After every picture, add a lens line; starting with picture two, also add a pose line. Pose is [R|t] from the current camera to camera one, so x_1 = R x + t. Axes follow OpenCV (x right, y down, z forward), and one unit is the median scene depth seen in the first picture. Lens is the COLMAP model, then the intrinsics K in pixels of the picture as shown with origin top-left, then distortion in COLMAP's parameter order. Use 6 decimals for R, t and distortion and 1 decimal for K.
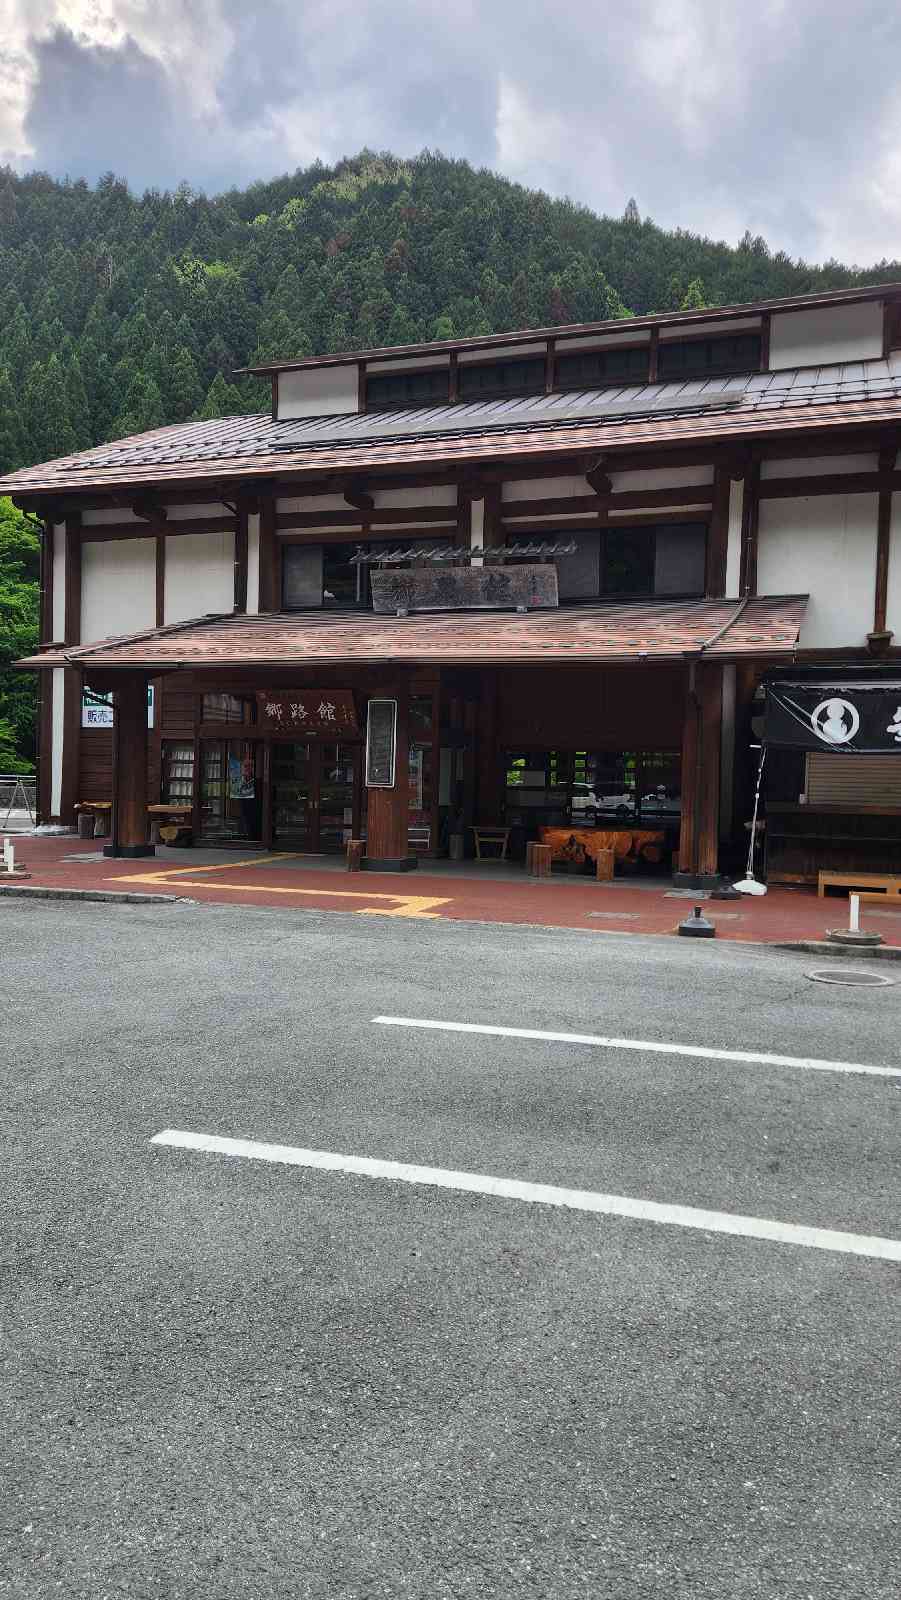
lens RADIAL K [[1063.0, 0, 467.2], [0, 1063.0, 805.8], [0, 0, 1]] dist [0.091024, -0.082994]
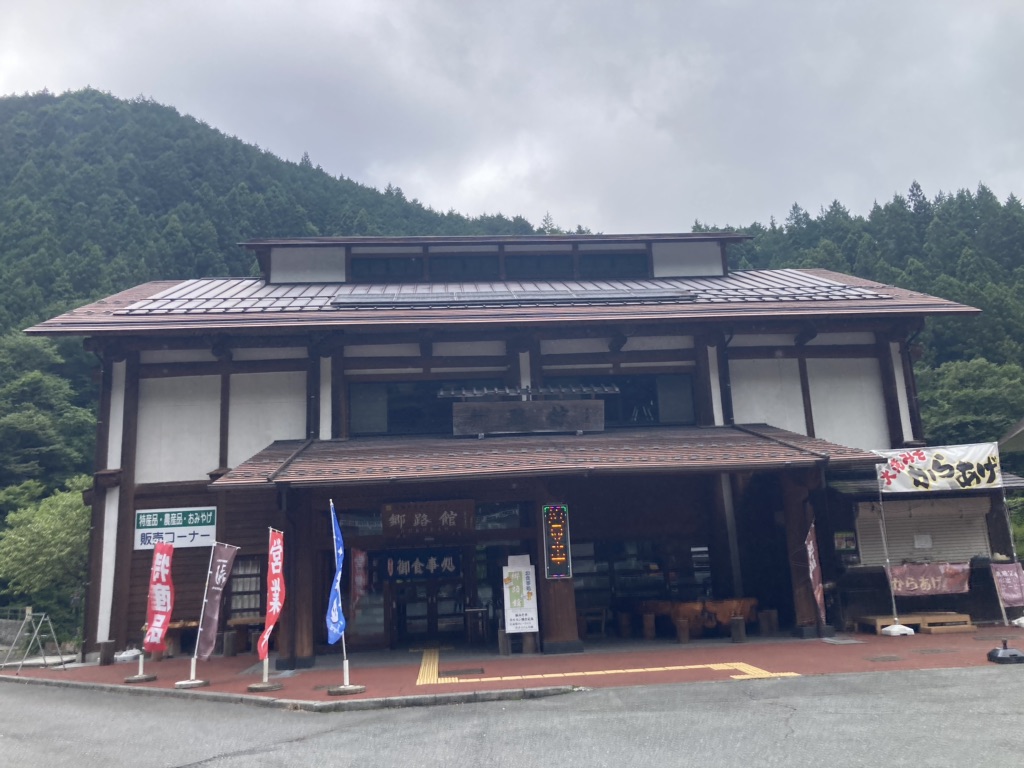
lens RADIAL K [[839.0, 0, 512.0], [0, 839.0, 384.0], [0, 0, 1]] dist [0.054163, -0.071365]
pose [[0.910066, 0.021022, 0.413930, -0.394011], [0.081463, 0.970159, -0.228377, -0.013307], [-0.406379, 0.241558, 0.881196, 0.102160]]
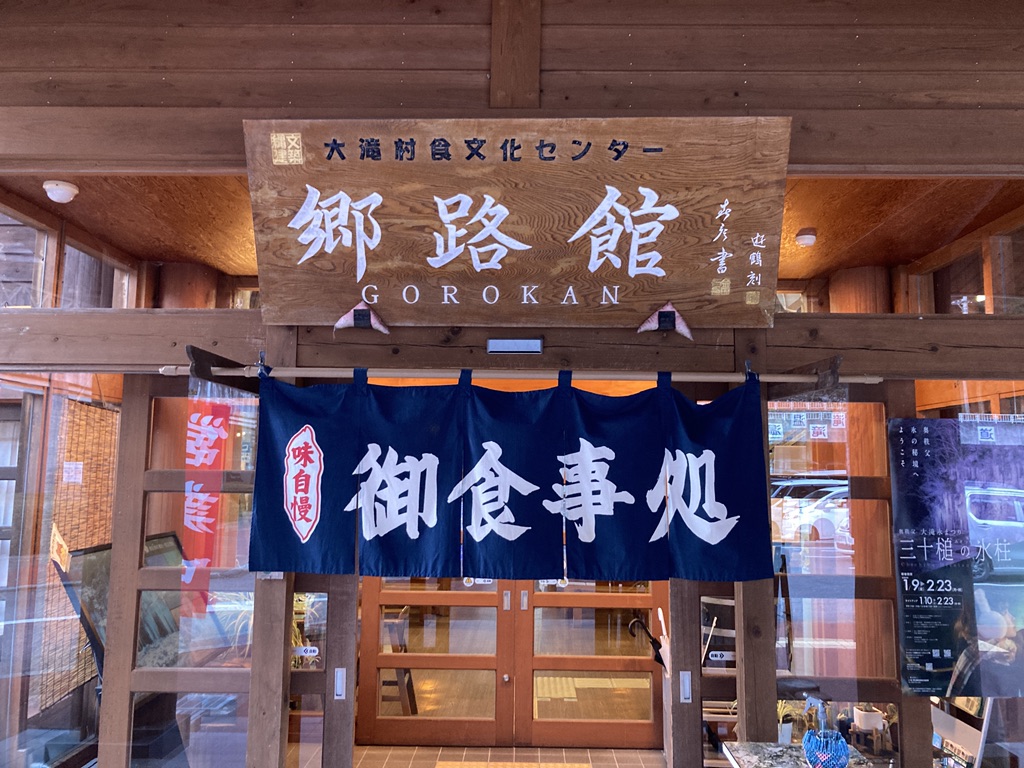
lens RADIAL K [[839.0, 0, 512.0], [0, 839.0, 384.0], [0, 0, 1]] dist [0.054163, -0.071365]
pose [[0.950652, 0.020154, 0.309604, -0.175290], [0.020840, 0.991487, -0.128530, -0.034159], [-0.309559, 0.128639, 0.942139, 0.742599]]
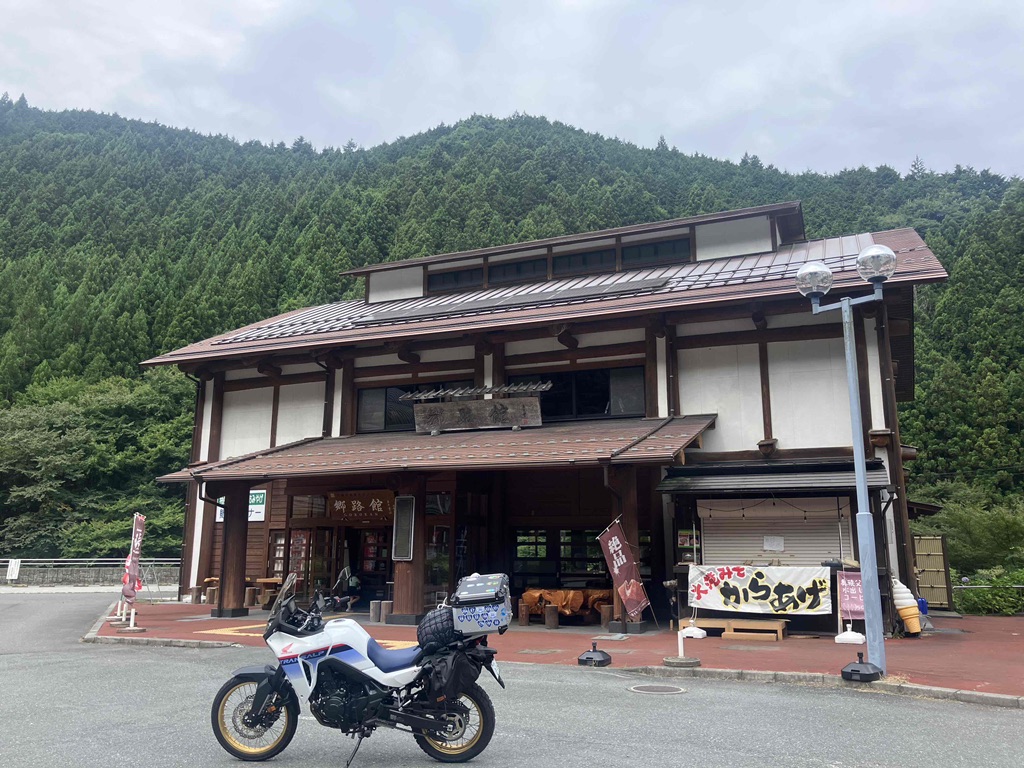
lens RADIAL K [[839.0, 0, 512.0], [0, 839.0, 384.0], [0, 0, 1]] dist [0.054163, -0.071365]
pose [[0.997683, -0.032180, -0.059950, 0.099720], [0.017936, 0.974309, -0.224500, 0.005547], [0.065634, 0.222904, 0.972628, -0.077385]]
